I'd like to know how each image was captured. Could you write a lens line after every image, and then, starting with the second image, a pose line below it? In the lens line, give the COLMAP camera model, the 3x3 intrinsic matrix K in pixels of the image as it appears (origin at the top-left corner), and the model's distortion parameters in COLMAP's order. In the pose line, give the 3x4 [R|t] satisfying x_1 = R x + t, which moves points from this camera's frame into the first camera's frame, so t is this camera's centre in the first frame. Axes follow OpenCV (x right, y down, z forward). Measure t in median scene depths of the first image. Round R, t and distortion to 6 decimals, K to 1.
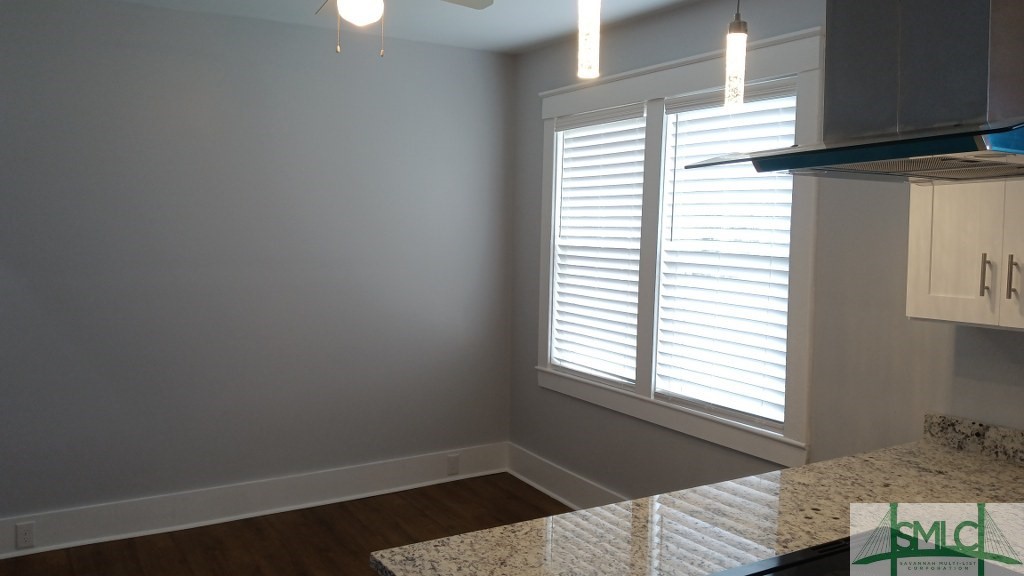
lens RADIAL K [[823.9, 0, 510.4], [0, 823.9, 284.2], [0, 0, 1]] dist [0.045583, -0.094764]
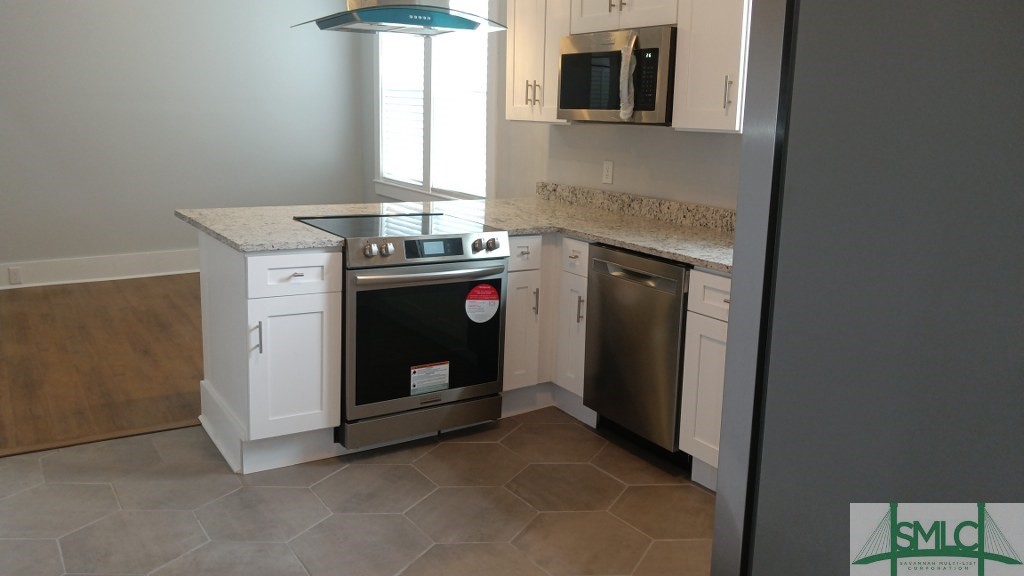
lens RADIAL K [[823.9, 0, 512.7], [0, 823.9, 291.5], [0, 0, 1]] dist [0.045583, -0.094764]
pose [[0.999773, 0.010459, 0.018586, 0.376001], [-0.013147, 0.988449, 0.150984, 0.110478], [-0.016792, -0.151194, 0.988361, -0.657639]]
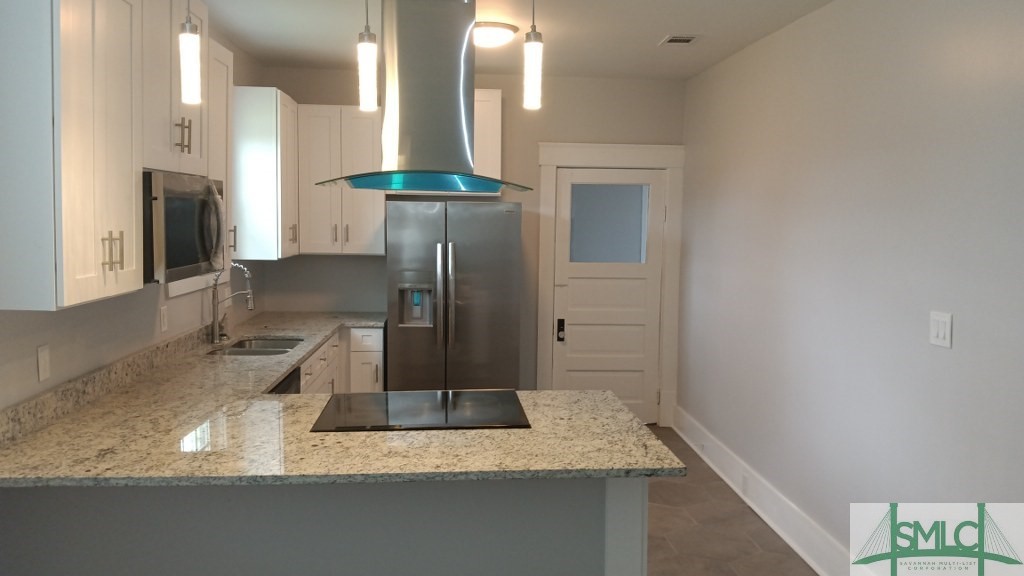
lens RADIAL K [[823.9, 0, 507.1], [0, 823.9, 286.0], [0, 0, 1]] dist [0.045583, -0.094764]
pose [[-0.888249, -0.067753, 0.454337, -0.279058], [-0.000864, 0.989308, 0.145841, -0.091338], [-0.459361, 0.129150, -0.878811, 1.267074]]
